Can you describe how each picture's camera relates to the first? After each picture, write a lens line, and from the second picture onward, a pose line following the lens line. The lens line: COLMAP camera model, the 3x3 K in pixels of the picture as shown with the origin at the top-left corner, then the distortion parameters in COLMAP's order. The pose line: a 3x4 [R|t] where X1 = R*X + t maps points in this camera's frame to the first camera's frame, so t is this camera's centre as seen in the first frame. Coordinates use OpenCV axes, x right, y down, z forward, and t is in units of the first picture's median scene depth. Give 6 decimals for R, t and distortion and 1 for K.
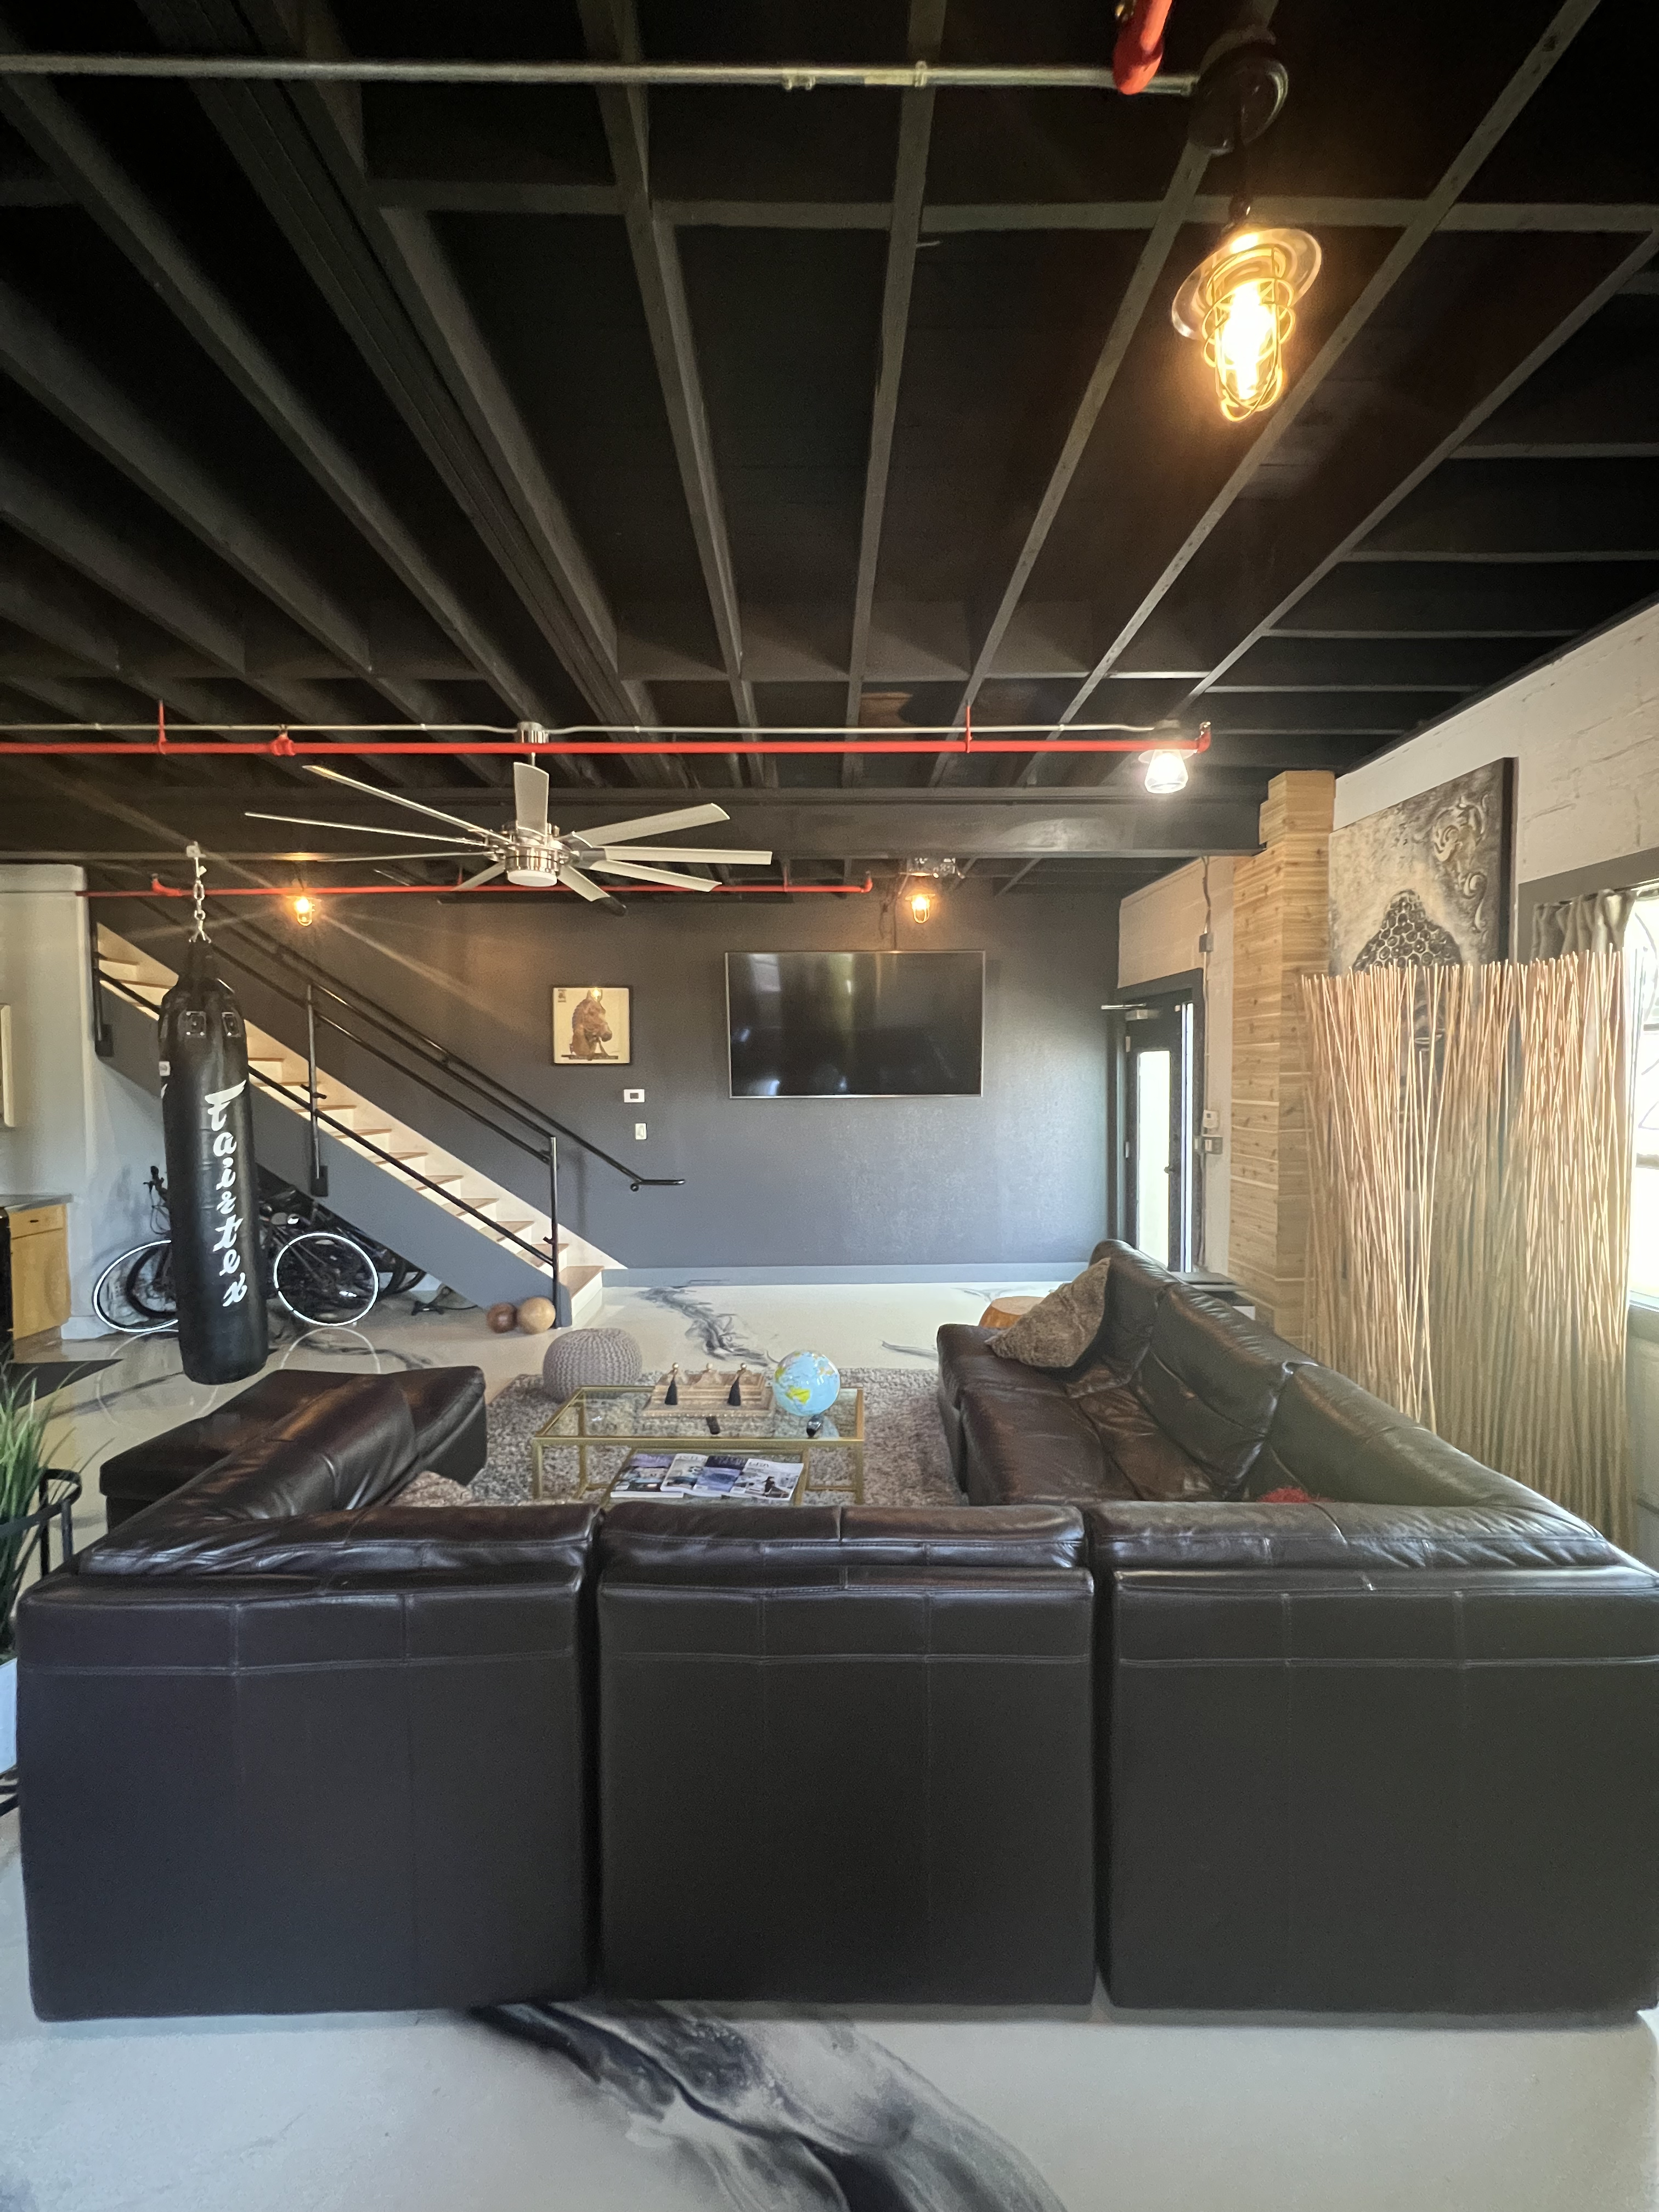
lens RADIAL K [[885.7, 0, 836.4], [0, 885.7, 1100.5], [0, 0, 1]] dist [-0.003248, 0.000959]
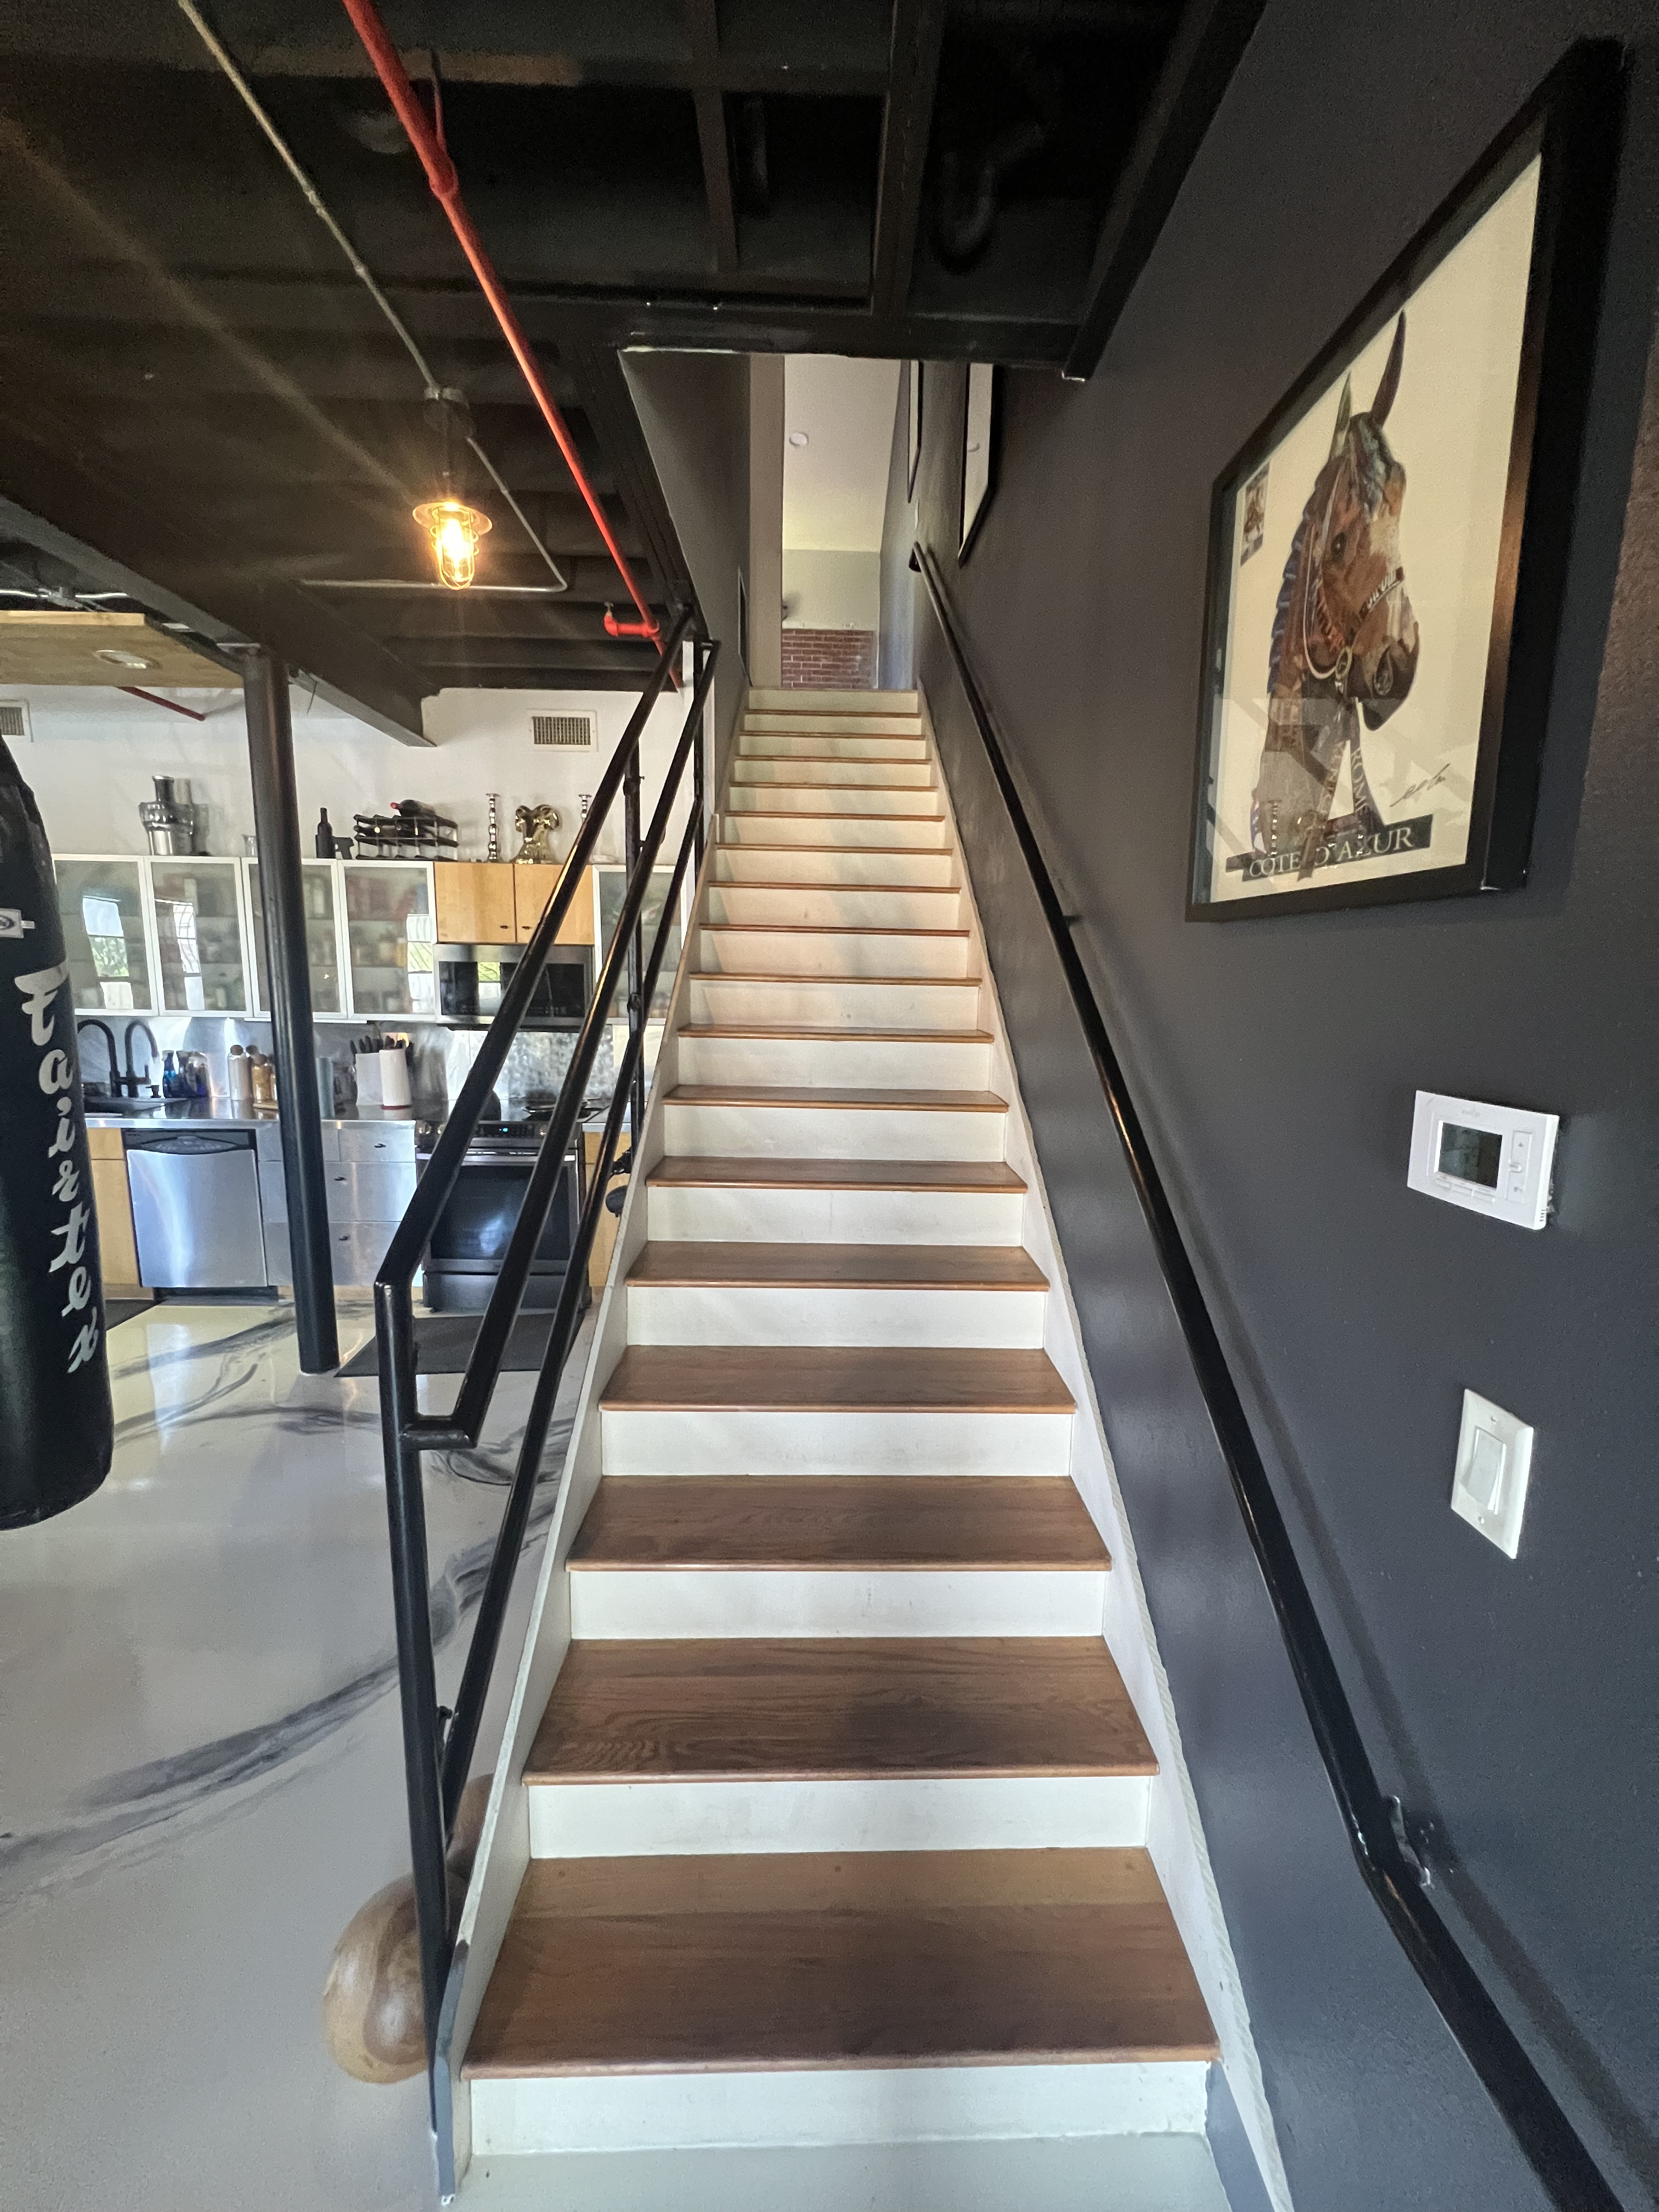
lens RADIAL K [[885.7, 0, 830.5], [0, 885.7, 1097.9], [0, 0, 1]] dist [-0.003248, 0.000959]
pose [[-0.006244, 0.151859, -0.988383, -0.151229], [-0.053001, 0.986962, 0.151975, -0.033399], [0.998575, 0.053334, 0.001886, 1.196328]]
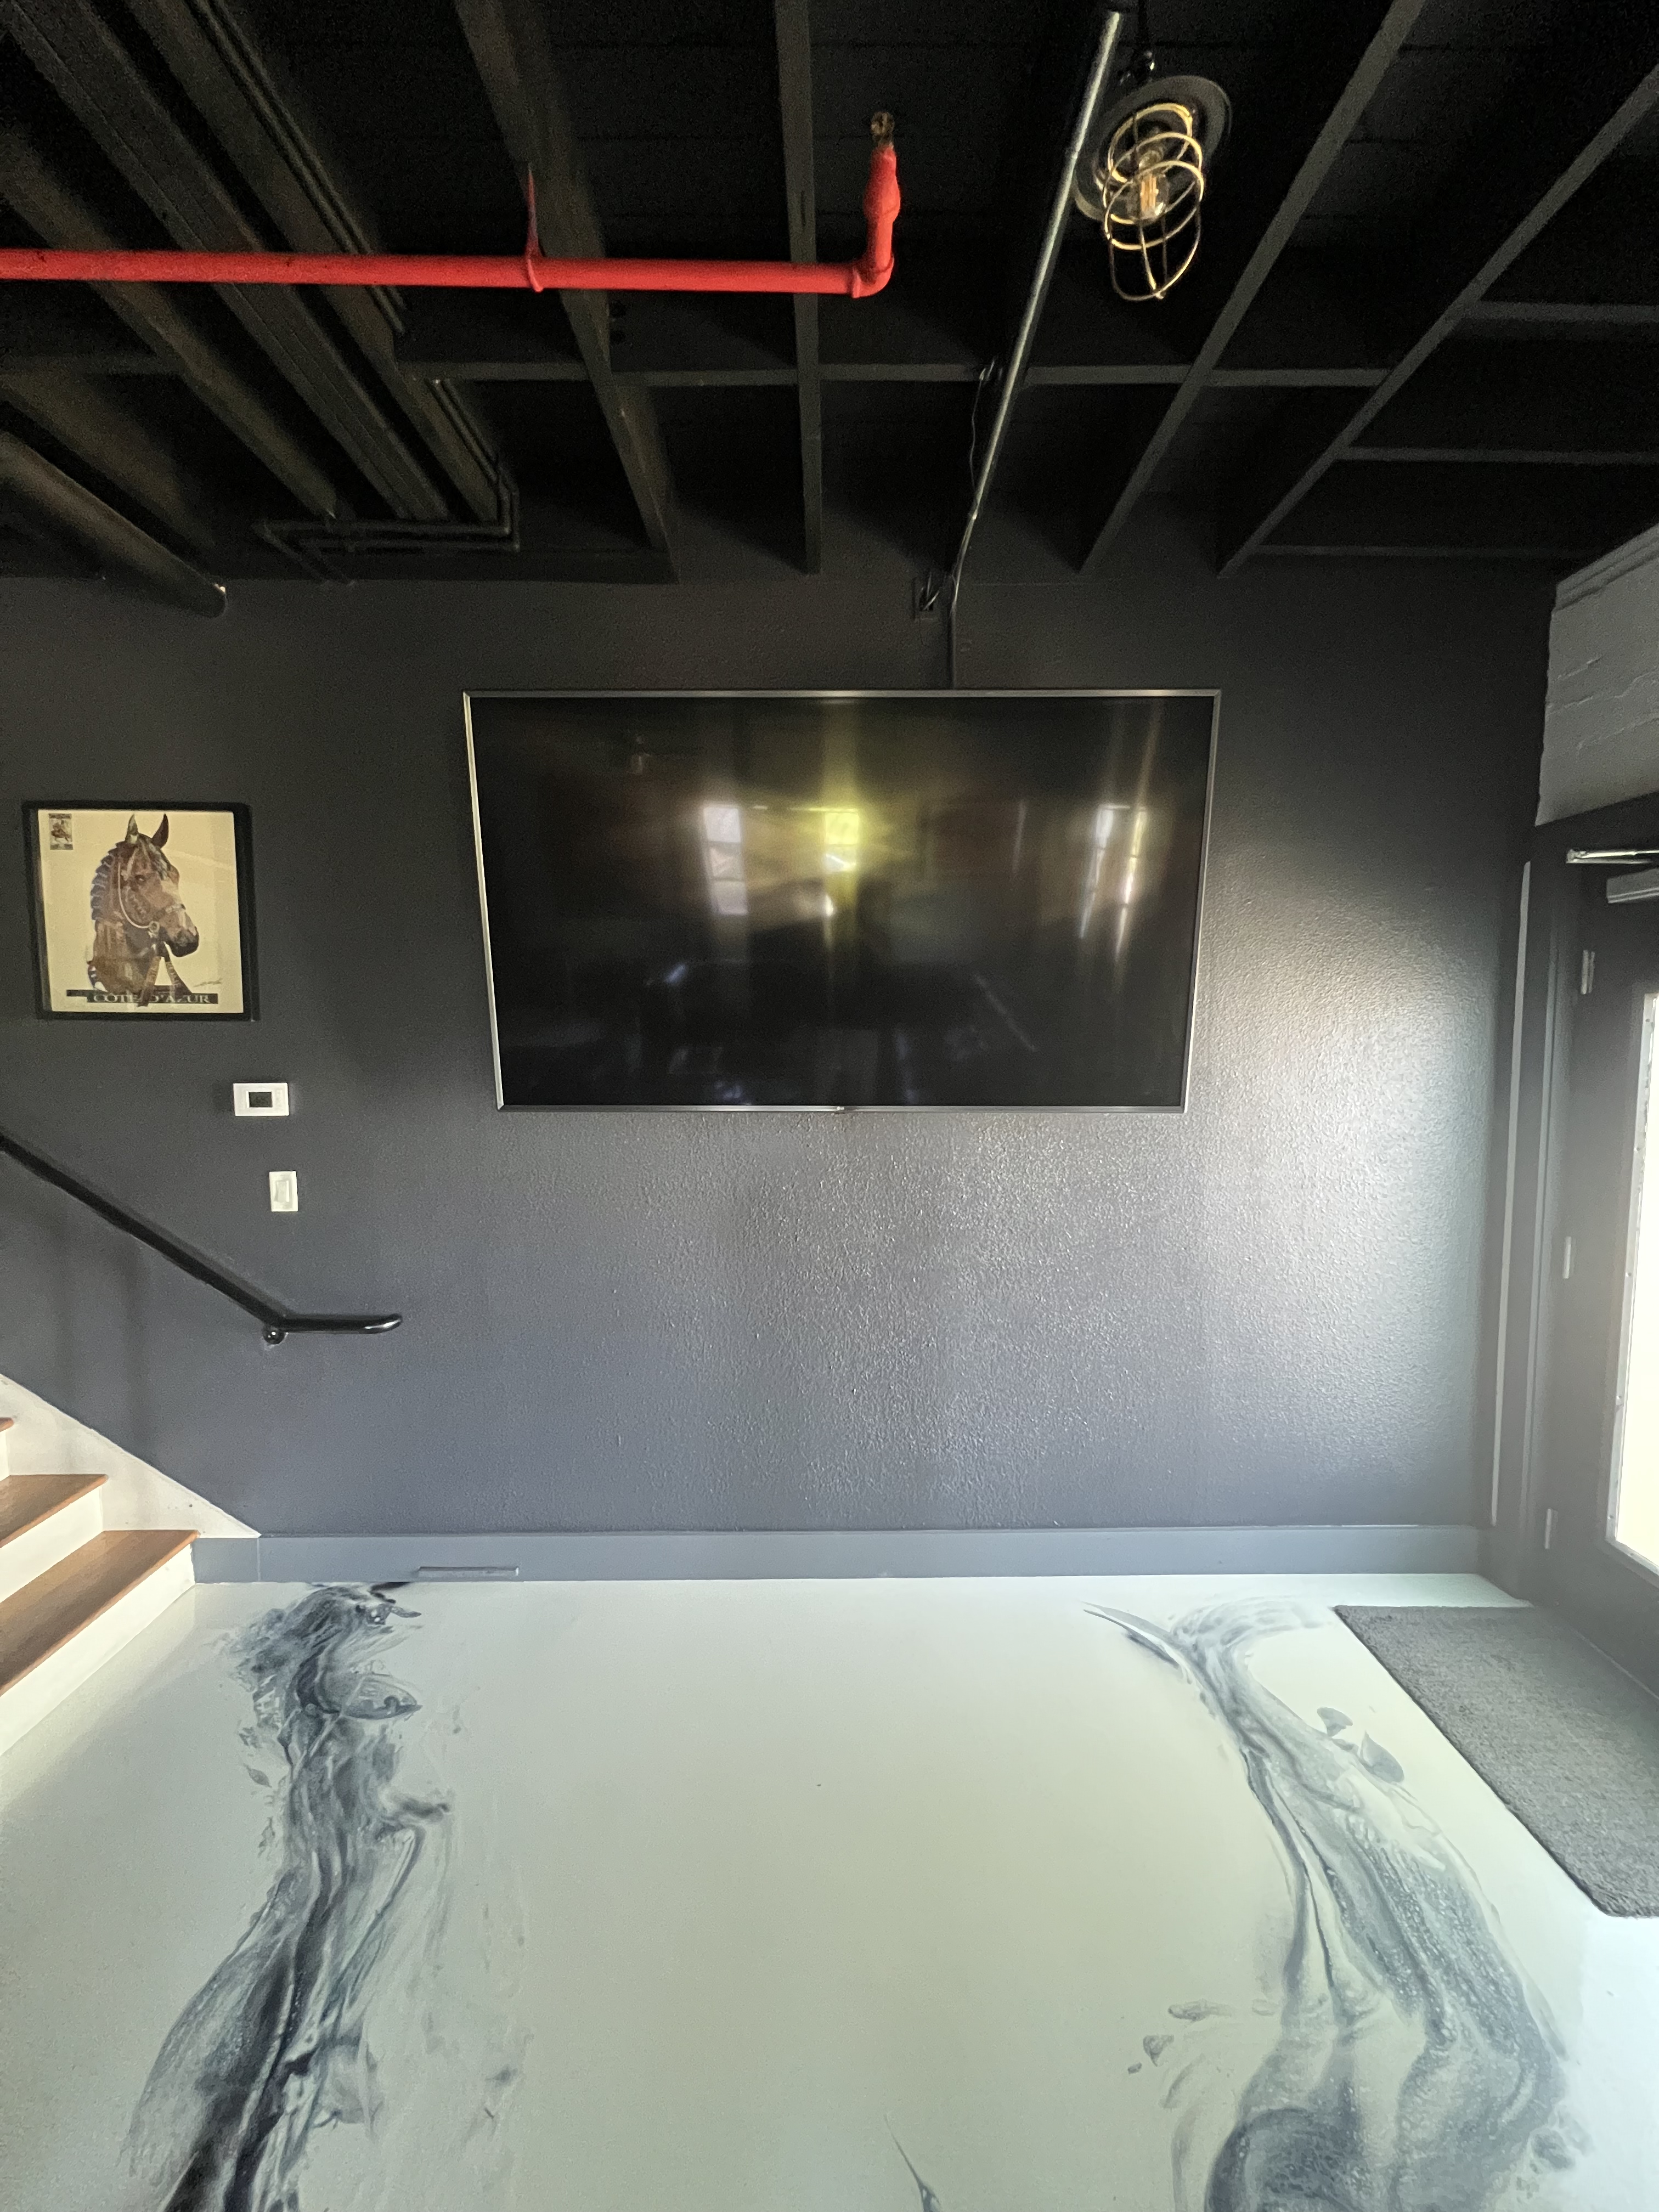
lens RADIAL K [[885.7, 0, 838.4], [0, 885.7, 1099.2], [0, 0, 1]] dist [-0.003248, 0.000959]
pose [[0.999926, 0.009125, -0.008101, 0.030310], [-0.008794, 0.999162, 0.039965, -0.029841], [0.008458, -0.039891, 0.999168, 0.811517]]
